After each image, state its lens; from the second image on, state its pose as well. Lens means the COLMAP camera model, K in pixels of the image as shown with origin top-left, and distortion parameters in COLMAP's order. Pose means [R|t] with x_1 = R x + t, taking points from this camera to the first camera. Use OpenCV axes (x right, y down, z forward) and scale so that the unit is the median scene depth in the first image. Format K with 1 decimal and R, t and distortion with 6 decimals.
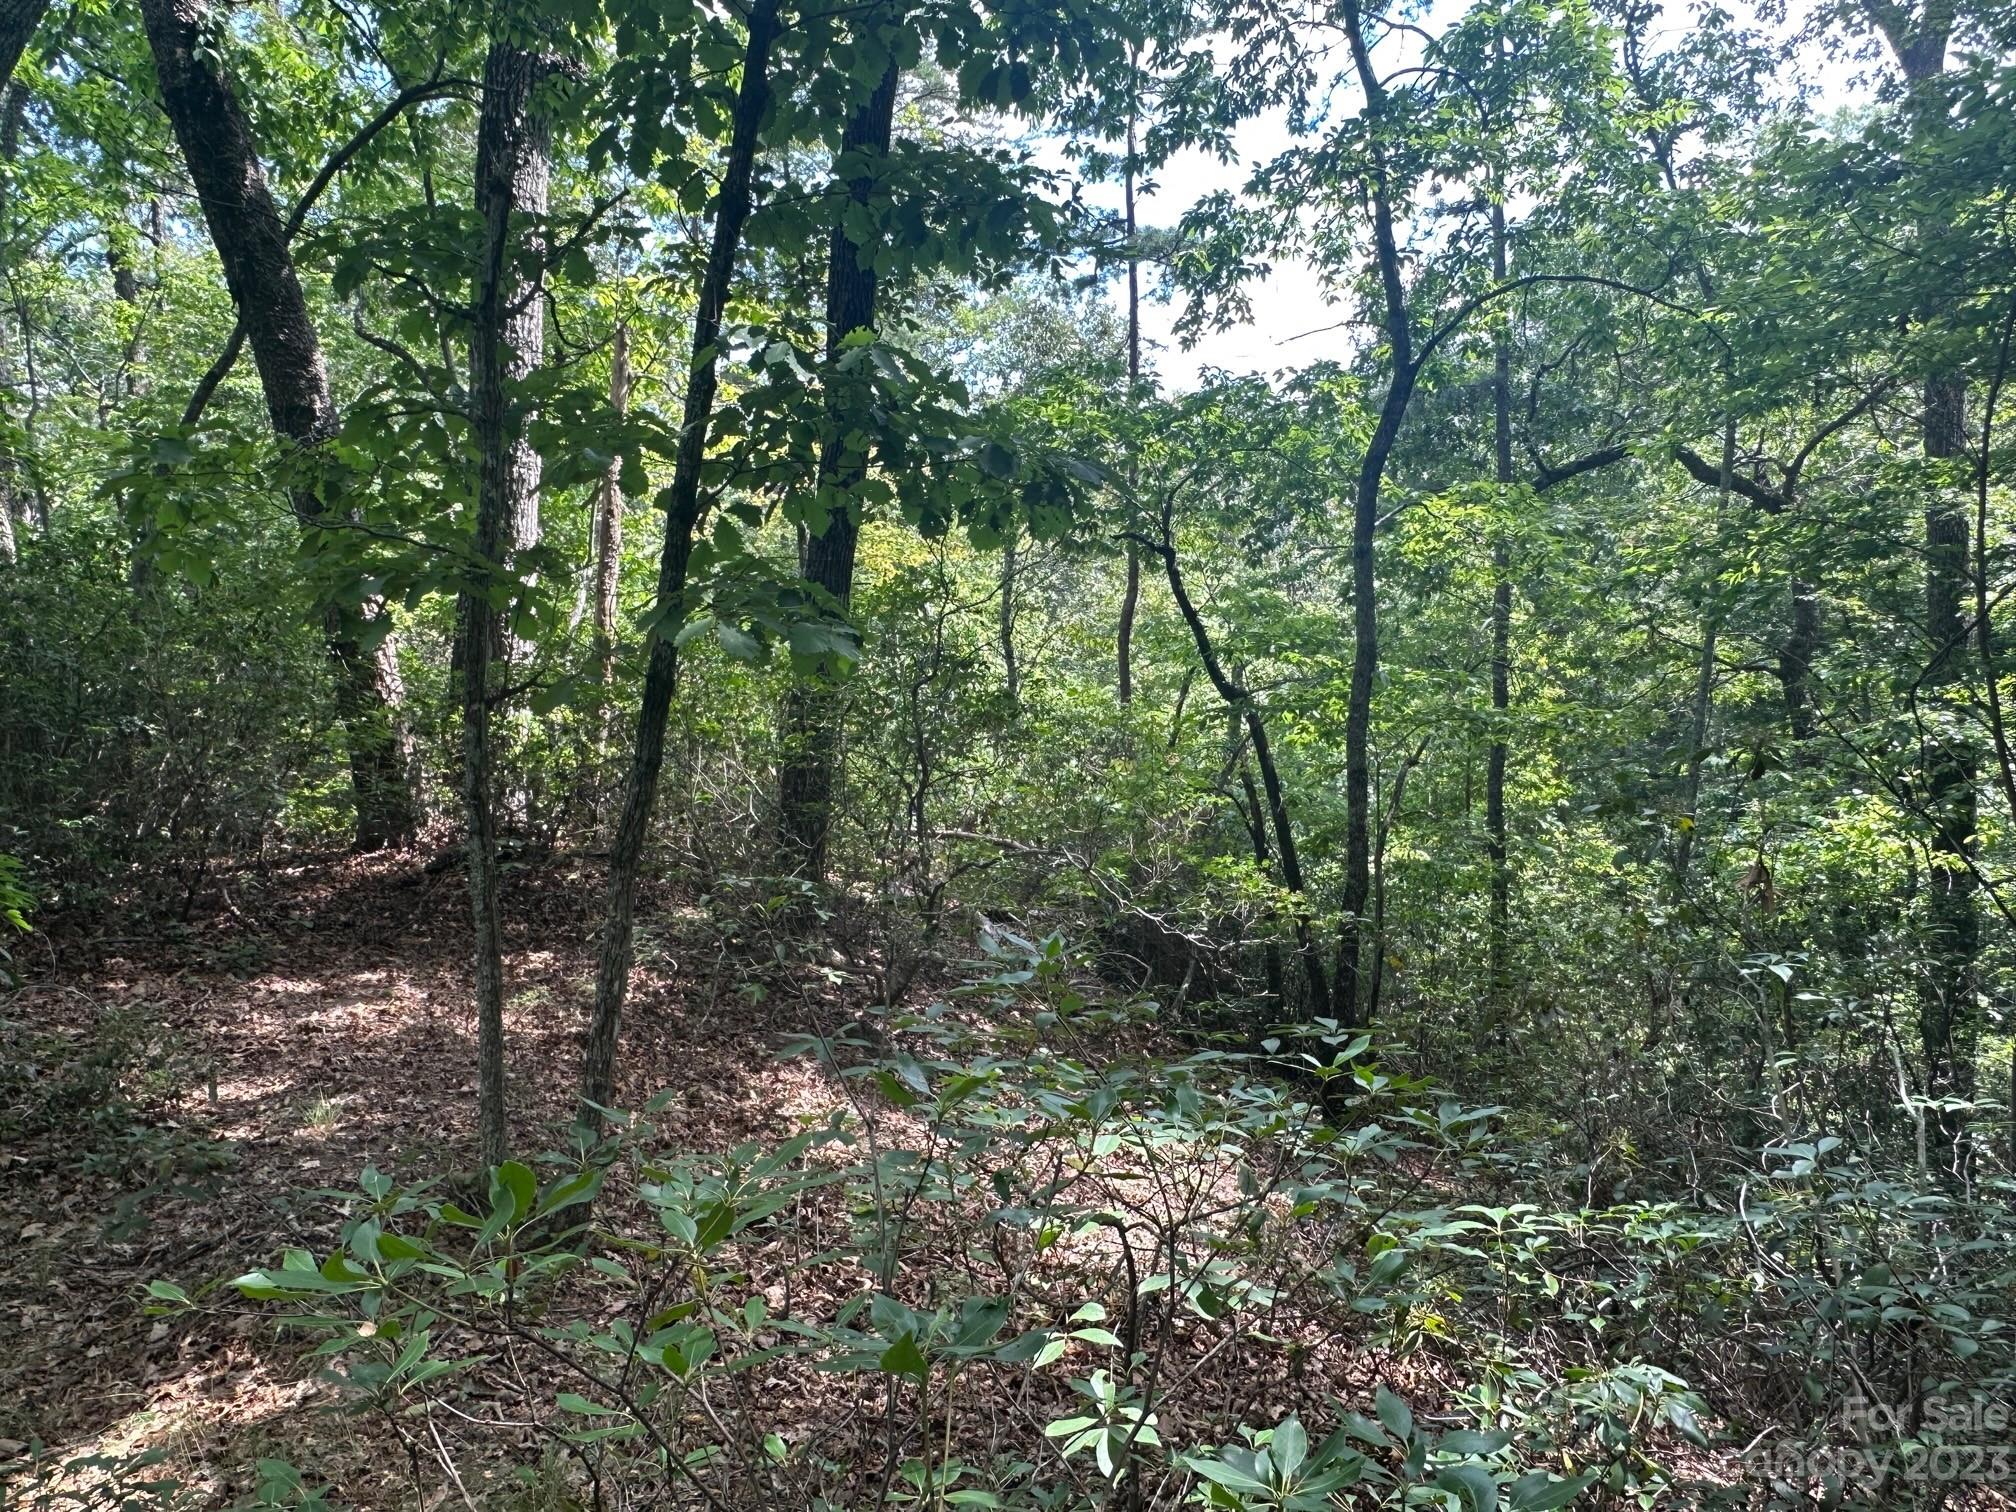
lens RADIAL K [[1426.0, 0, 1007.3], [0, 1426.0, 750.5], [0, 0, 1]] dist [0.013764, -0.002911]
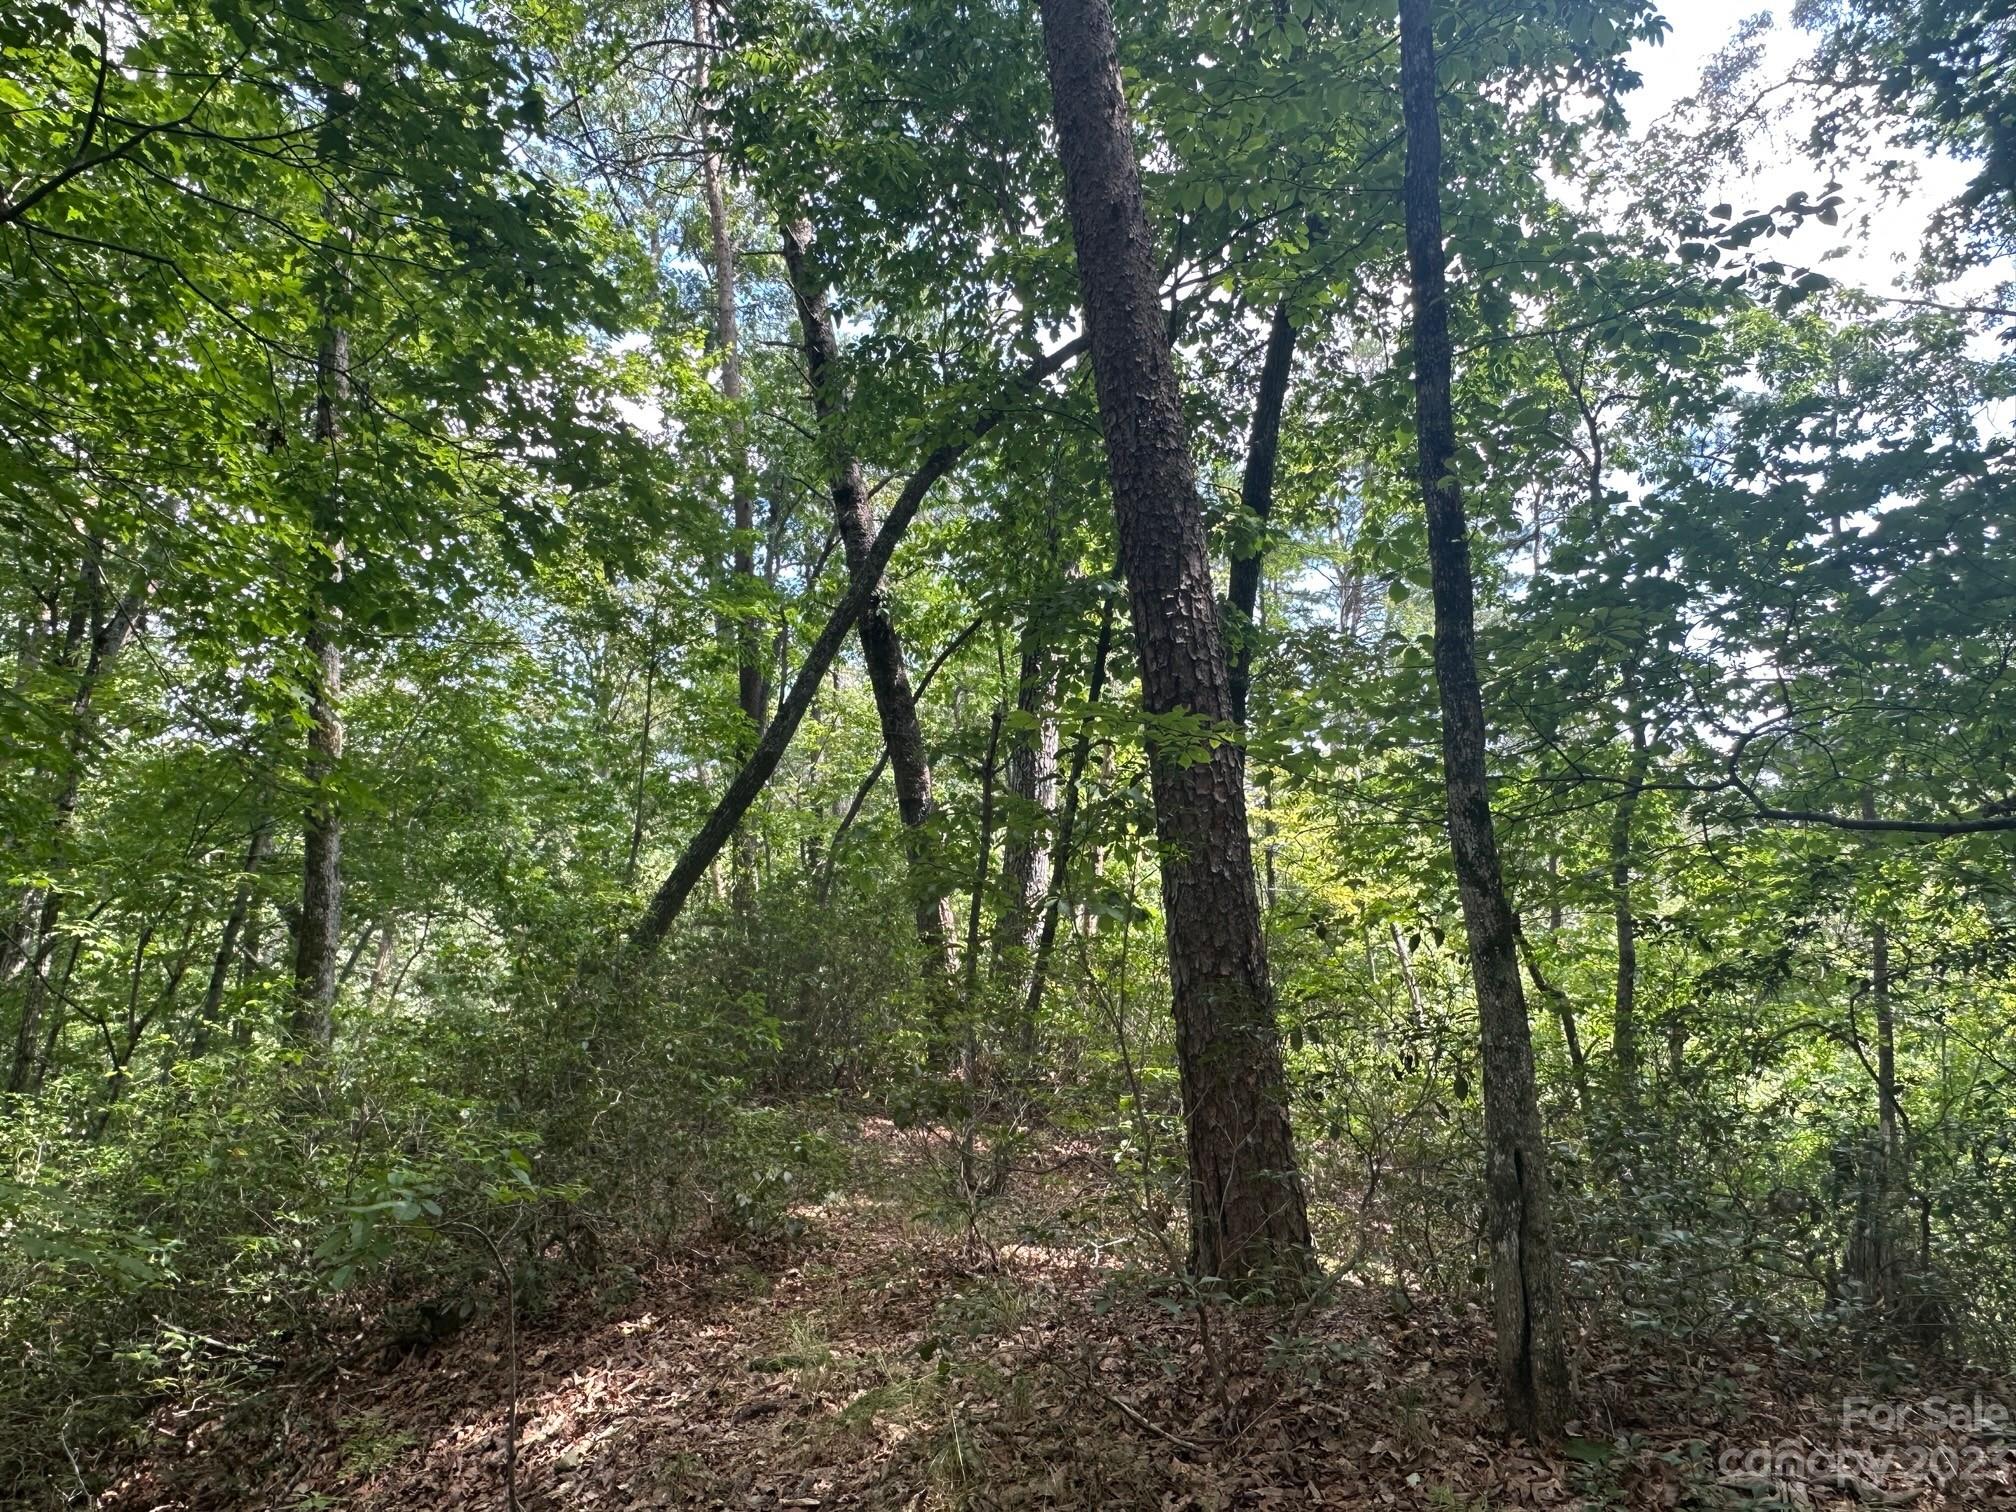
lens RADIAL K [[1426.0, 0, 1007.2], [0, 1426.0, 758.9], [0, 0, 1]] dist [0.013764, -0.002911]
pose [[0.925301, -0.033892, -0.377715, 0.373578], [-0.058712, 0.971187, -0.230973, 0.142032], [0.374660, 0.235896, 0.896651, -0.734982]]
